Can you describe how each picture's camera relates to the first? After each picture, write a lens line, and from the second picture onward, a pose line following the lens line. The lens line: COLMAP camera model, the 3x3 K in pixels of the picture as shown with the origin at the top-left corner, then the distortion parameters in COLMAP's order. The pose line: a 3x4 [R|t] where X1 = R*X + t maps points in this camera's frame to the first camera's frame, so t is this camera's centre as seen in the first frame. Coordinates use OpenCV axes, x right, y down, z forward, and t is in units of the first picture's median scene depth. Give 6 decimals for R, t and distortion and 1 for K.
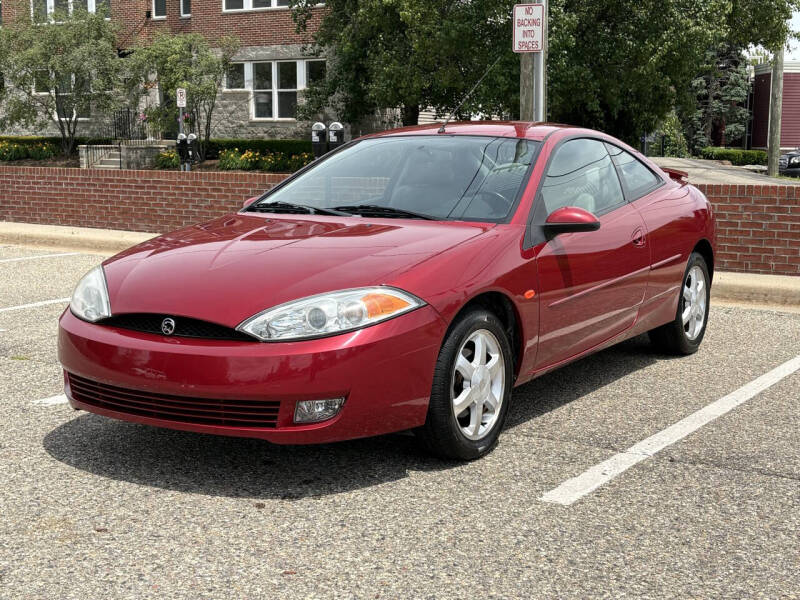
lens RADIAL K [[1153.6, 0, 403.6], [0, 1153.6, 302.3], [0, 0, 1]] dist [0.185623, -0.625280]
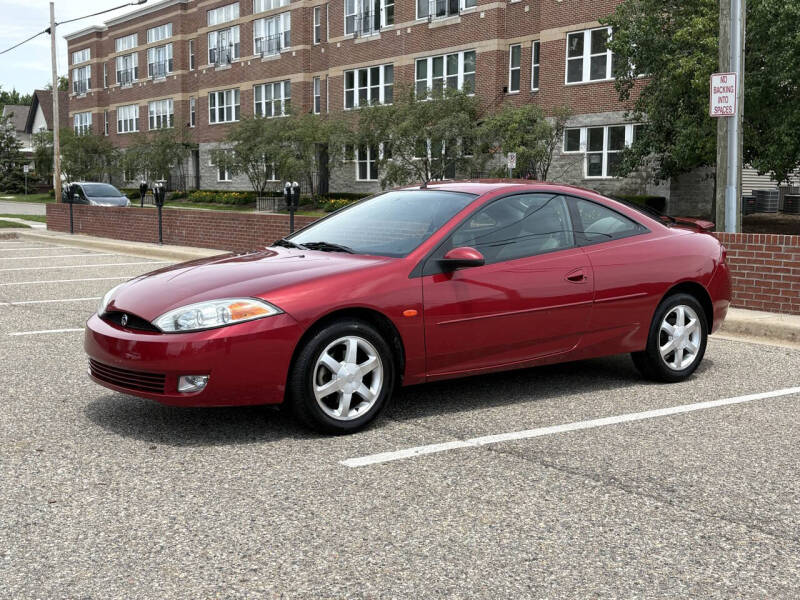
lens RADIAL K [[1043.5, 0, 400.0], [0, 1043.5, 300.0], [0, 0, 1]] dist [0.205200, -0.707072]
pose [[0.932782, 0.040554, -0.358152, 0.425997], [-0.055100, 0.998015, -0.030497, 0.012297], [0.356204, 0.048181, 0.933165, -0.072555]]
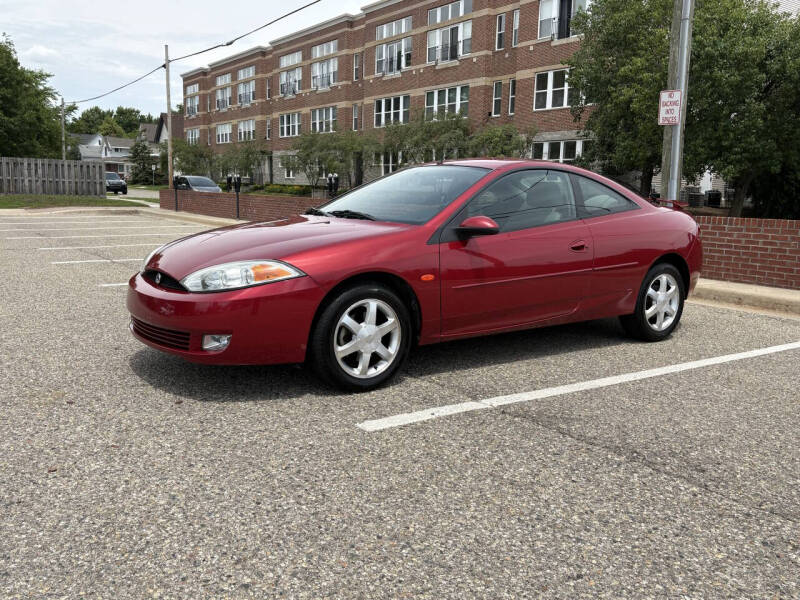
lens RADIAL K [[710.8, 0, 395.8], [0, 710.8, 295.1], [0, 0, 1]] dist [0.051448, -0.048731]
pose [[0.924318, 0.075682, -0.374044, 0.320651], [-0.075370, 0.997035, 0.015485, 0.003087], [0.374107, 0.013879, 0.927282, 0.179685]]
